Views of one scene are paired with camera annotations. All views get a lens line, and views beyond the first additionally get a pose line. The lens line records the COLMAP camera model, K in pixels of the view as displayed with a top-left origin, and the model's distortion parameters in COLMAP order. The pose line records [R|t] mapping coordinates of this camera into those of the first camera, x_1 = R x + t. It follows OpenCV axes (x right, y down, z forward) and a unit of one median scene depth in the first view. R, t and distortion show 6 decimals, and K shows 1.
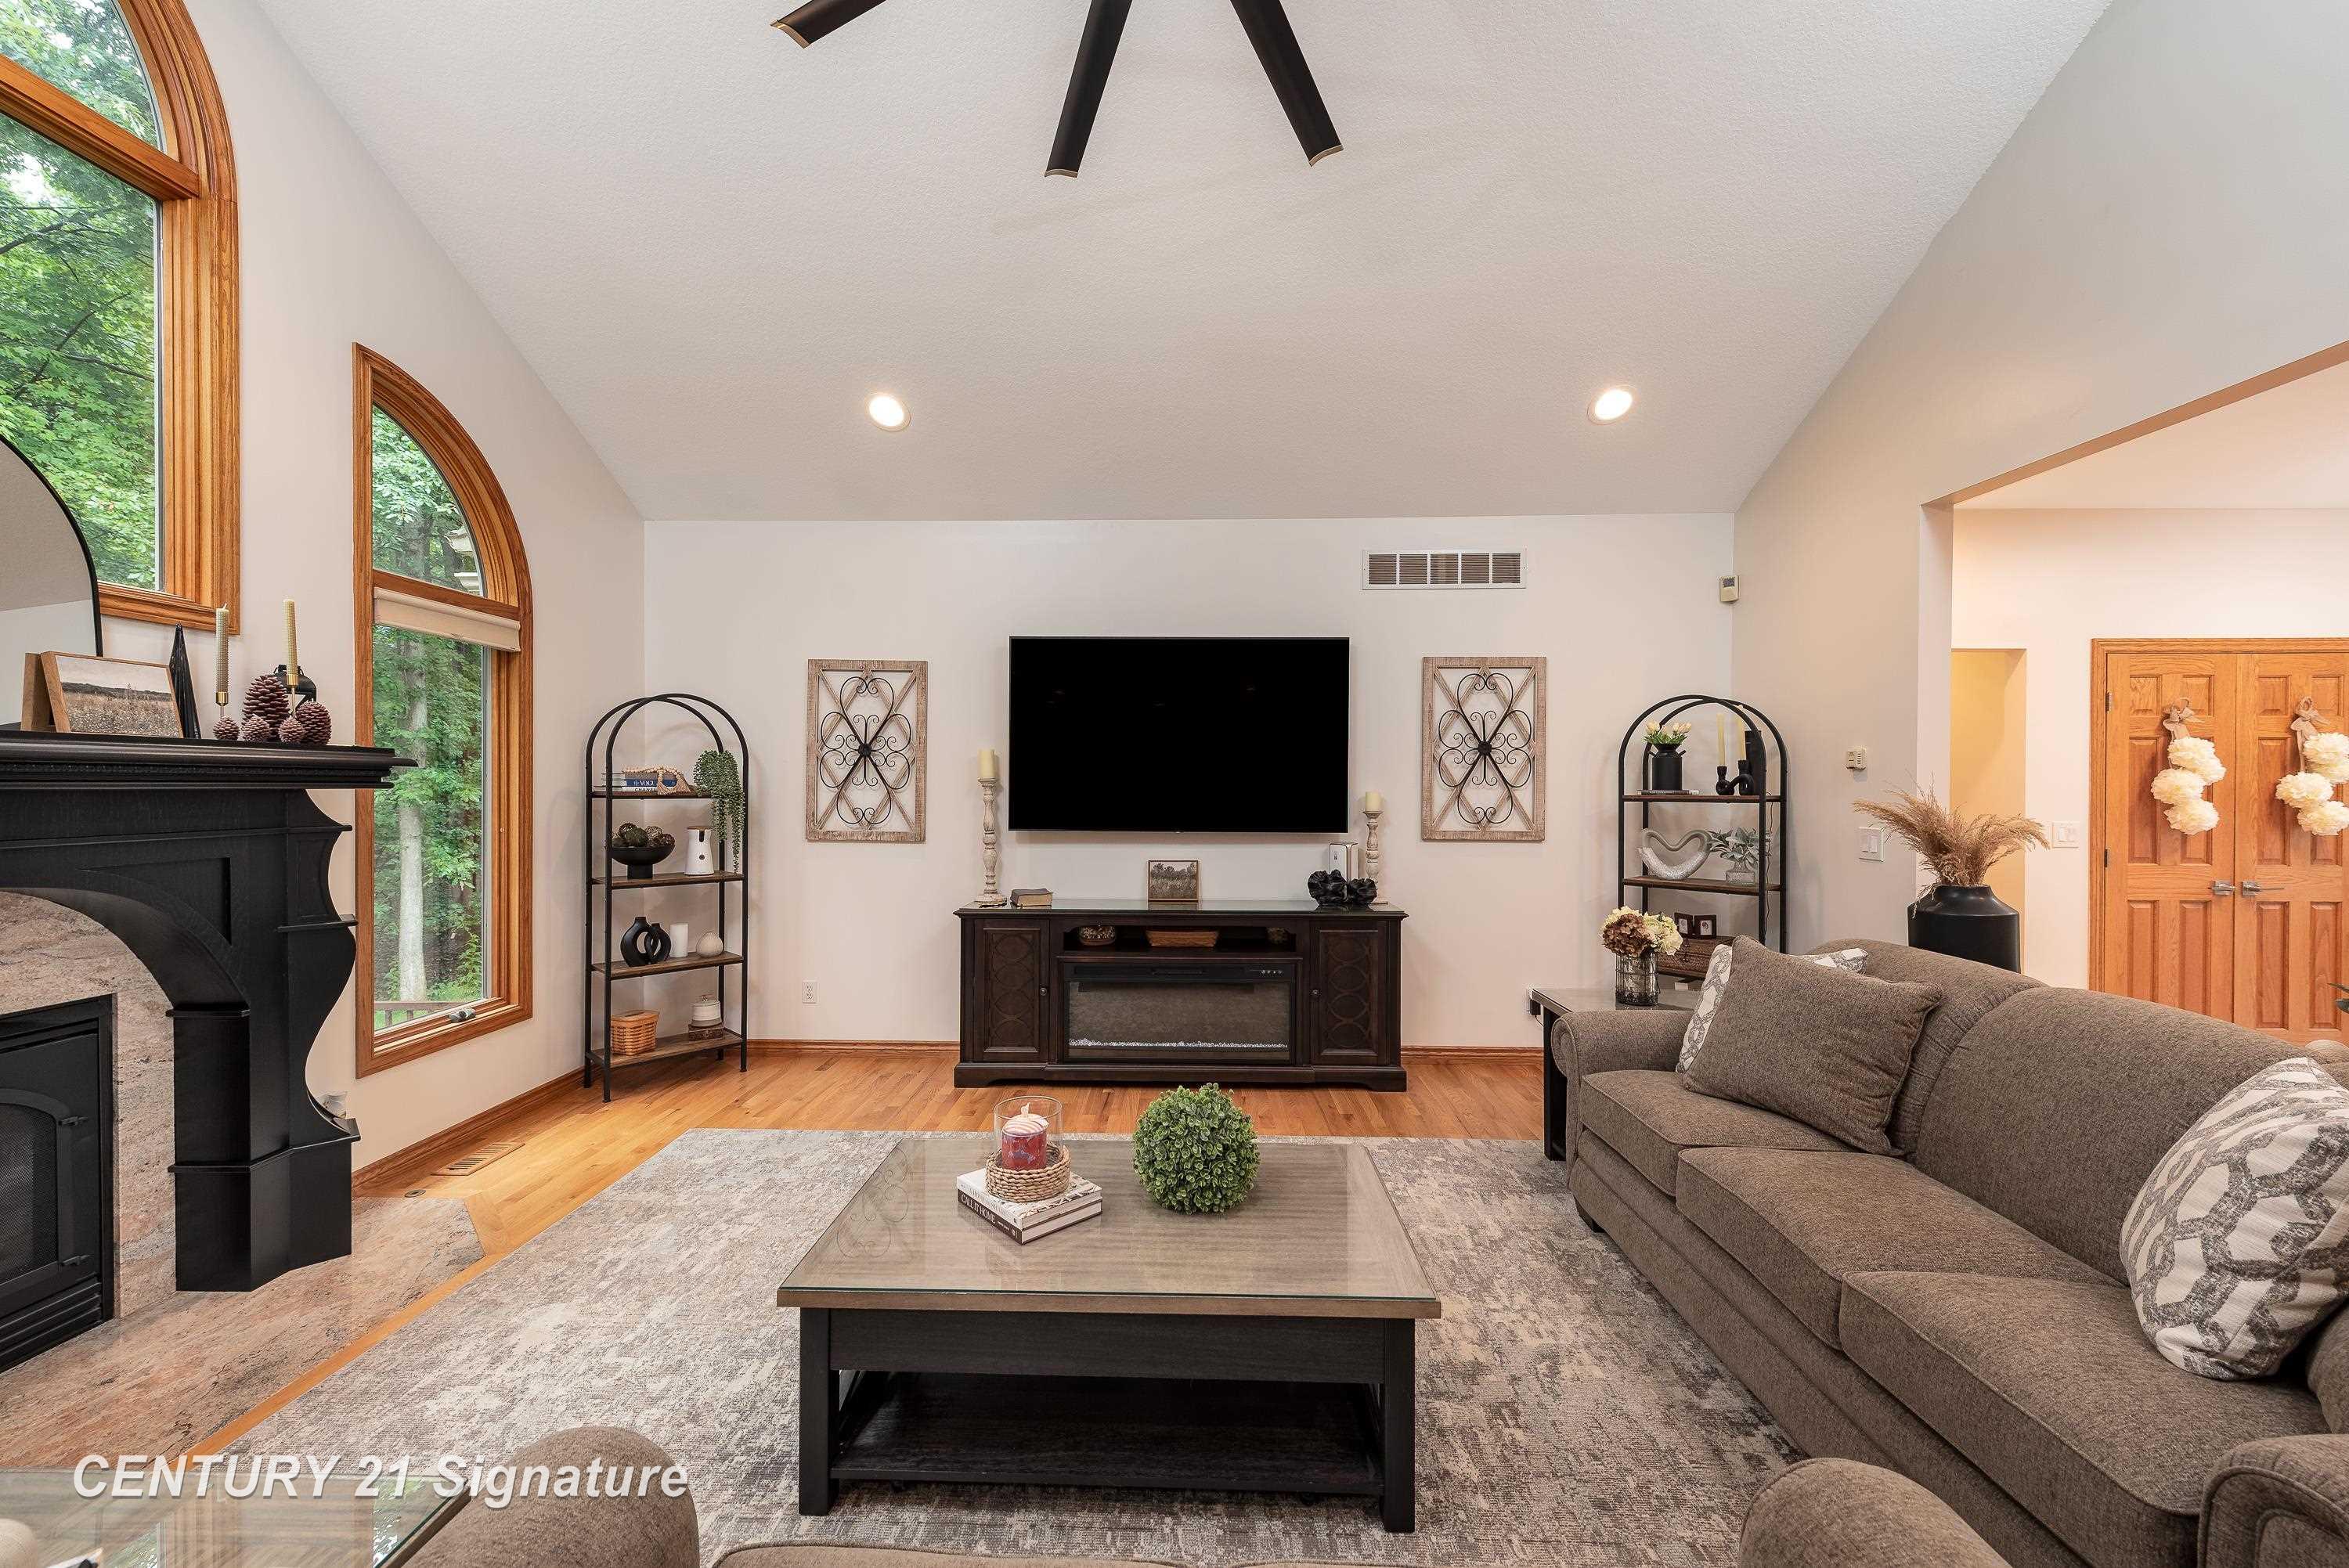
lens RADIAL K [[914.8, 0, 1170.7], [0, 914.8, 795.1], [0, 0, 1]] dist [0.000717, -0.001357]
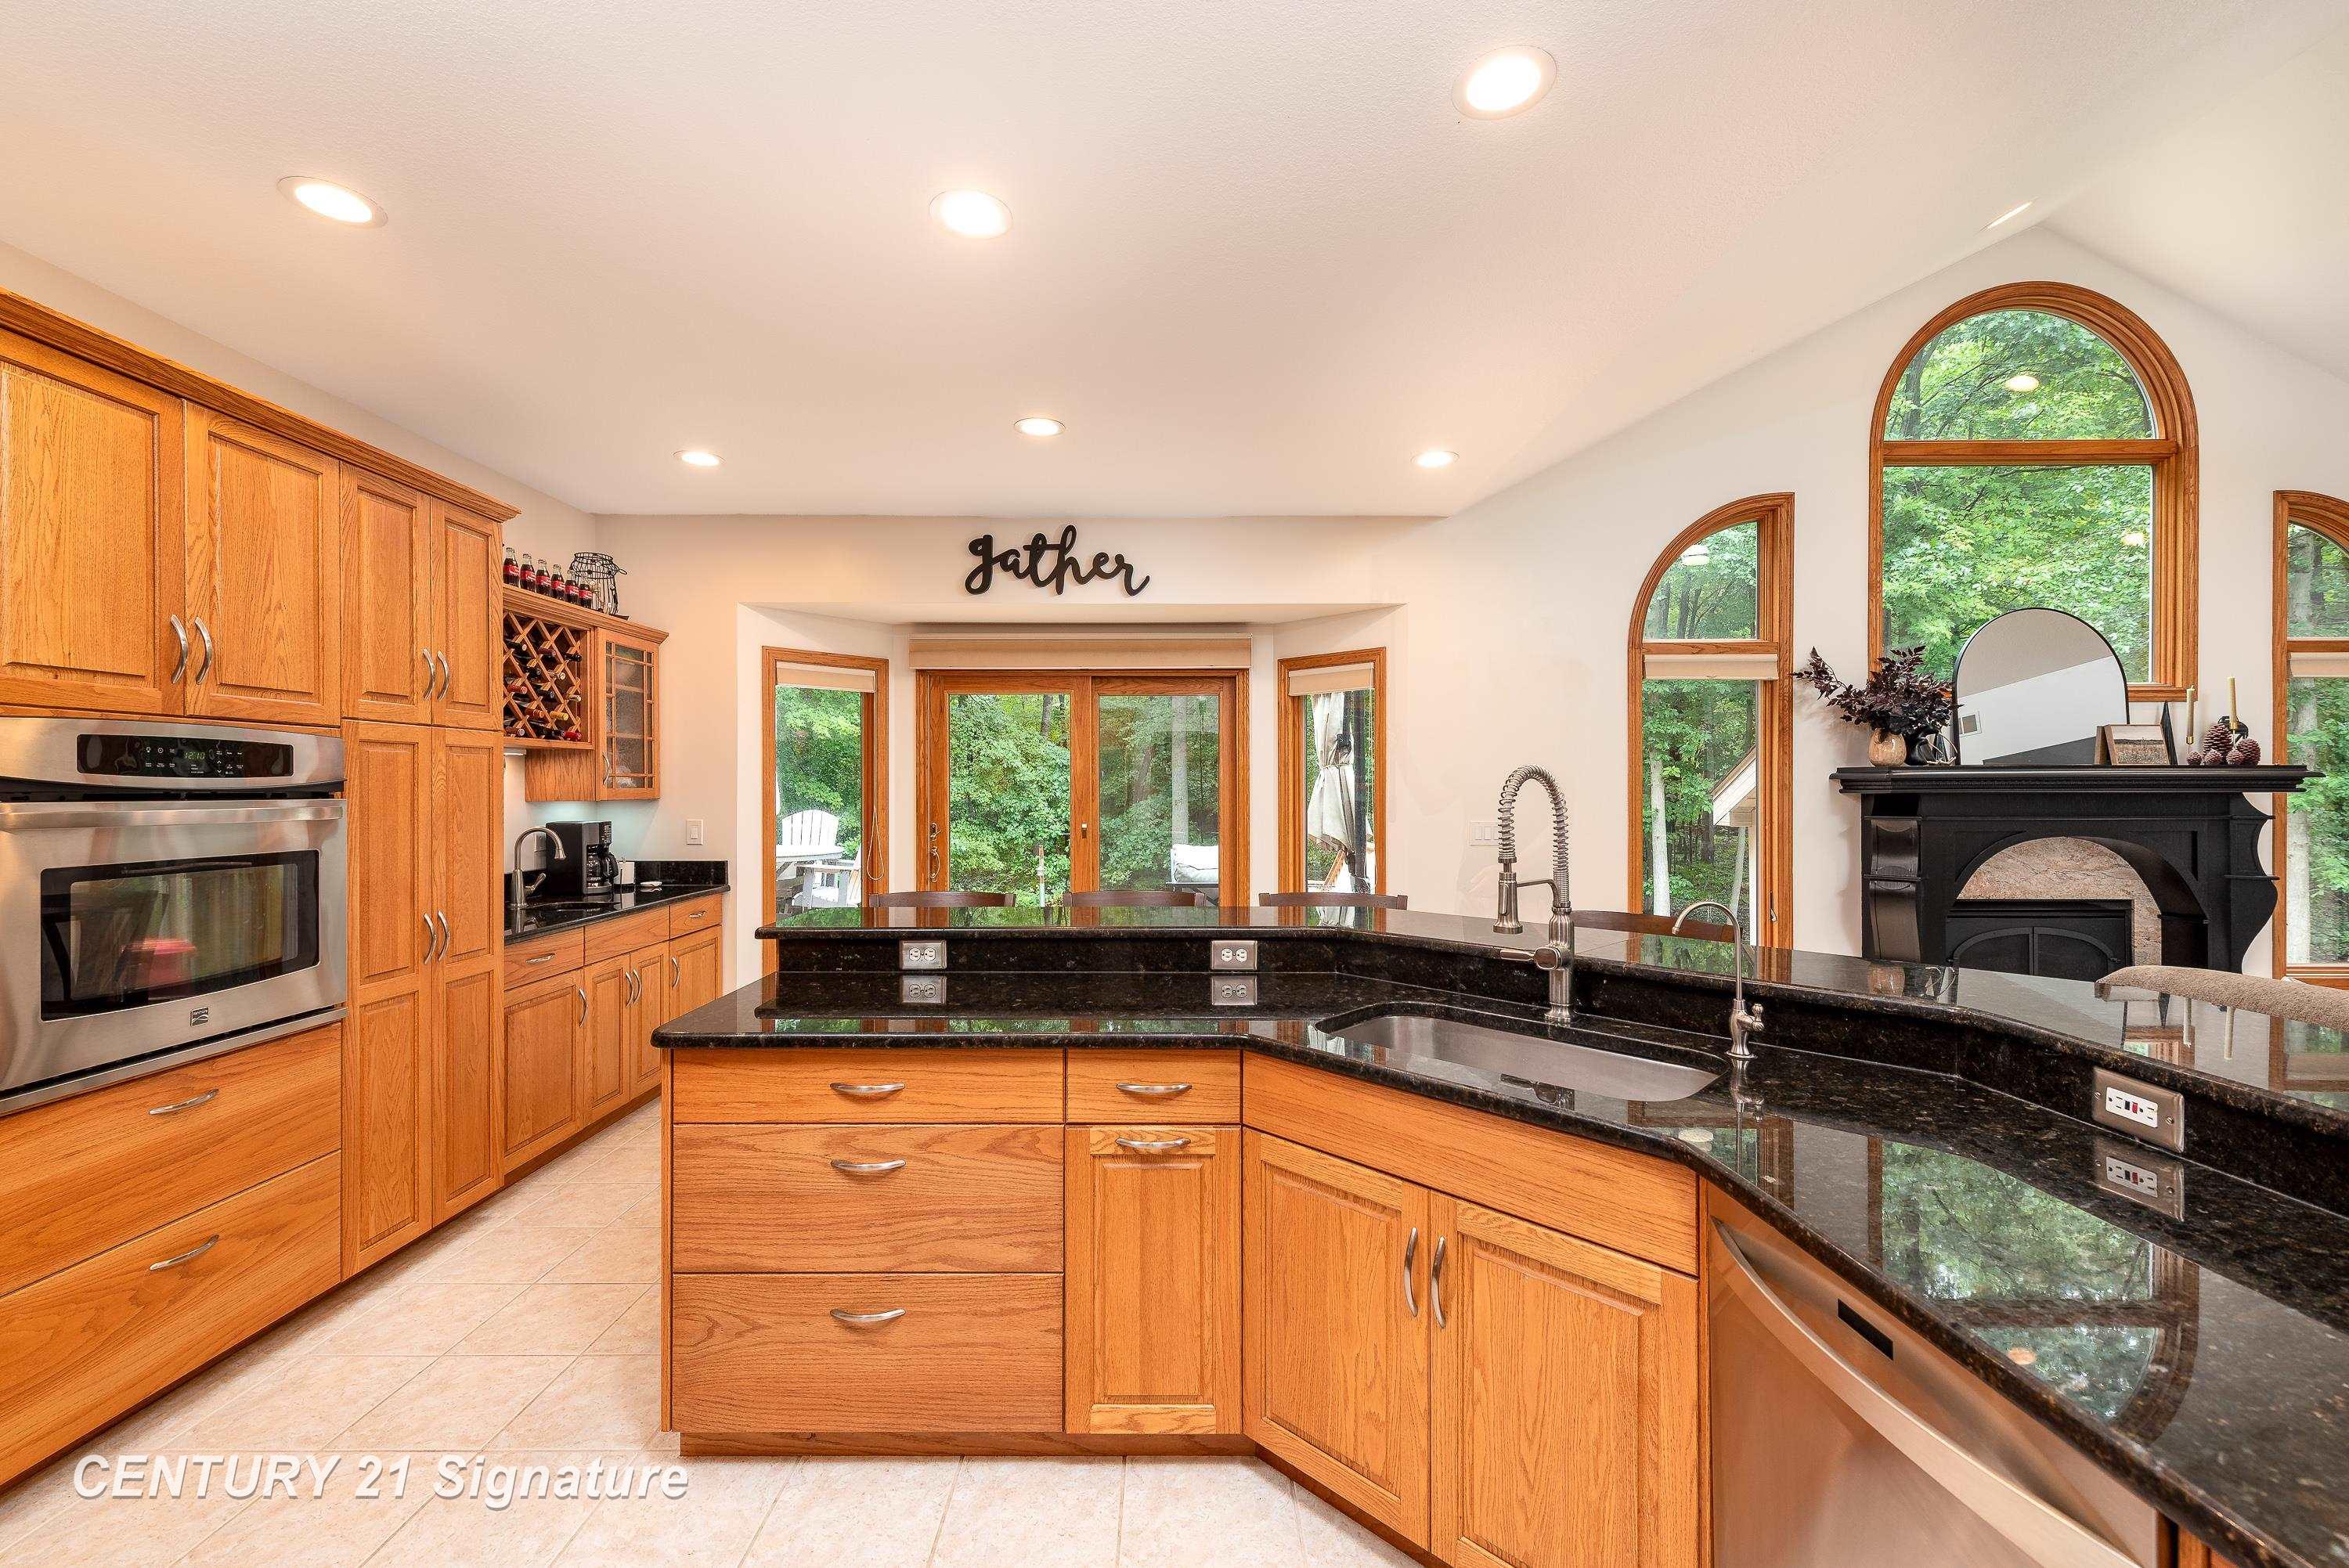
lens RADIAL K [[960.8, 0, 1177.5], [0, 960.8, 795.4], [0, 0, 1]] dist [0.006536, -0.002403]
pose [[0.024143, -0.000366, -0.999708, 0.419710], [-0.006719, 0.999977, -0.000528, 0.007292], [0.999686, 0.006730, 0.024140, -0.542569]]
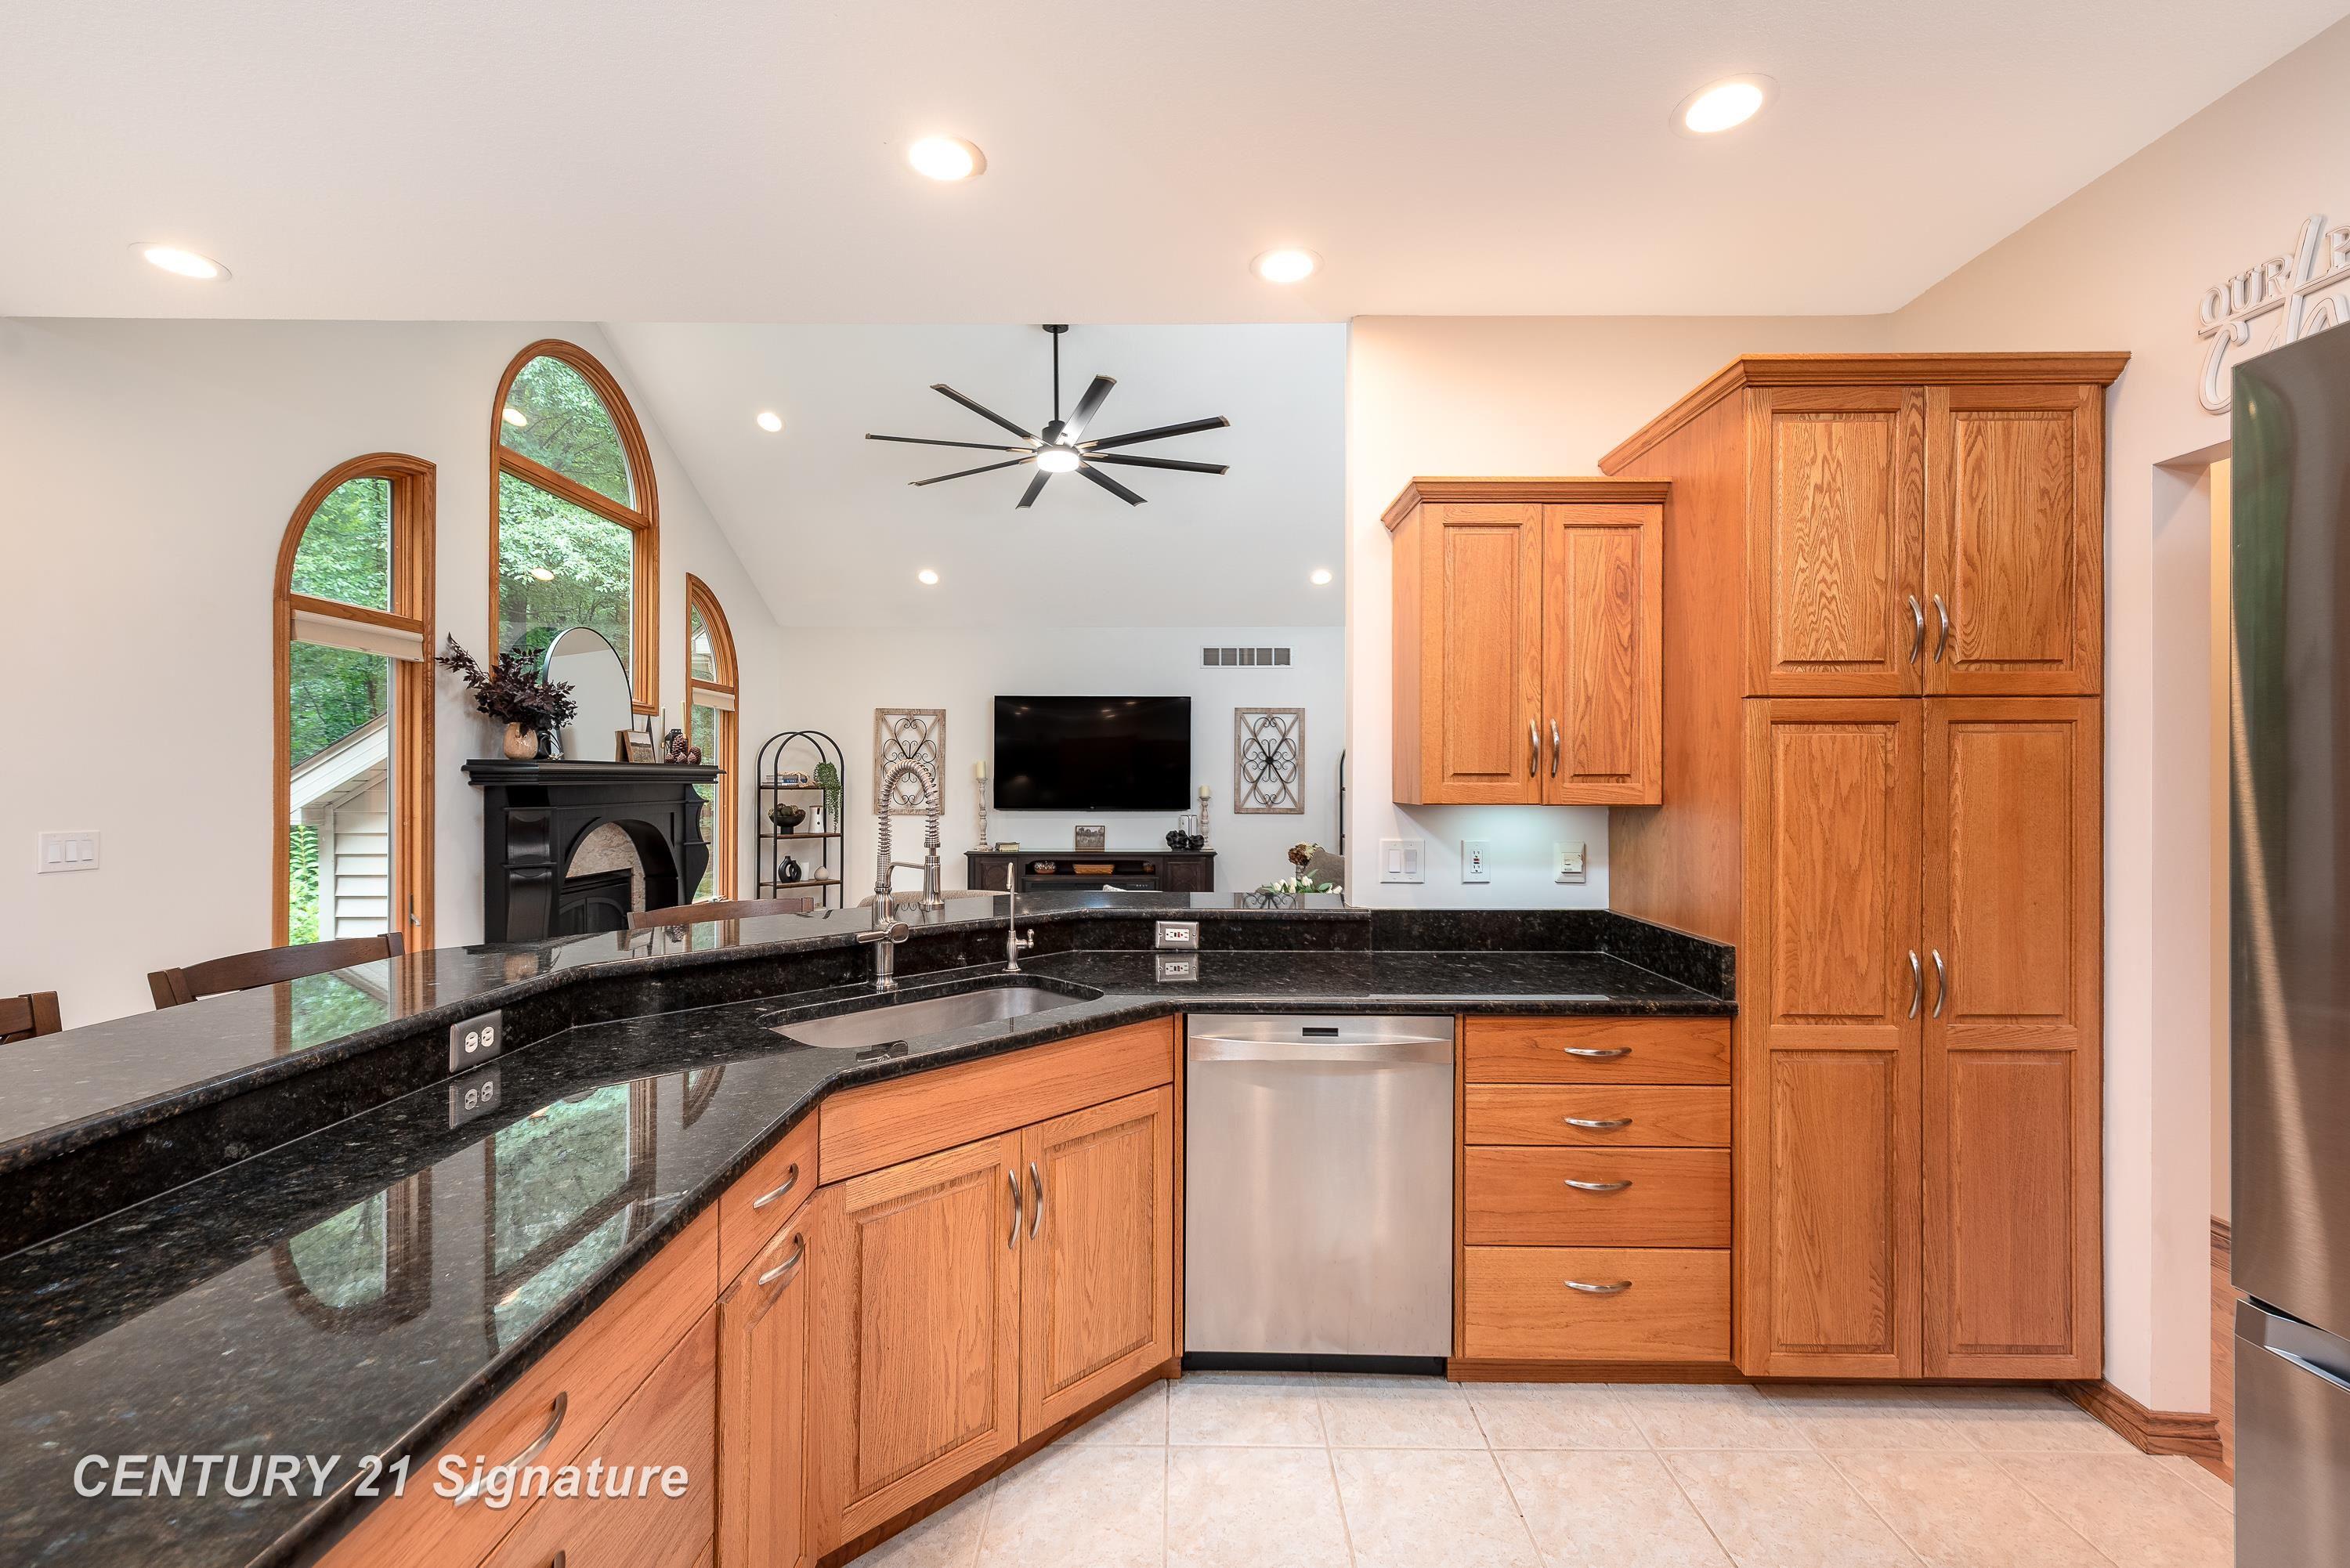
lens RADIAL K [[961.3, 0, 1187.7], [0, 961.3, 782.9], [0, 0, 1]] dist [0.006536, -0.002403]
pose [[0.999110, -0.001348, 0.042163, 0.116057], [0.001694, 0.999965, -0.008184, 0.007262], [-0.042151, 0.008248, 0.999077, -0.861225]]
